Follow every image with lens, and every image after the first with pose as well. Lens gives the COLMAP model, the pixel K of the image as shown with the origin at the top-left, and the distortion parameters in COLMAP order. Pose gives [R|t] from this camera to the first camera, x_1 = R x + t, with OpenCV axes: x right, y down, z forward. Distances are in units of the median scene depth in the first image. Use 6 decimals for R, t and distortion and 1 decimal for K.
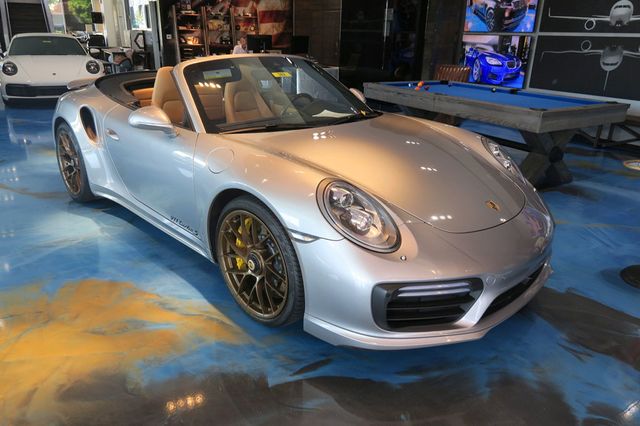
lens RADIAL K [[442.5, 0, 320.0], [0, 442.5, 213.0], [0, 0, 1]] dist [-0.025801, 0.001388]
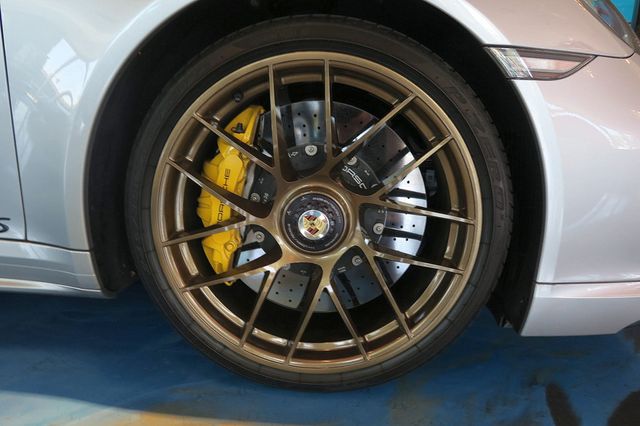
lens RADIAL K [[442.5, 0, 320.0], [0, 442.5, 213.0], [0, 0, 1]] dist [-0.025801, 0.001388]
pose [[0.752161, -0.178096, 0.634457, -0.130160], [0.234305, 0.972151, -0.004883, 0.039850], [-0.615918, 0.152329, 0.772943, 0.261440]]
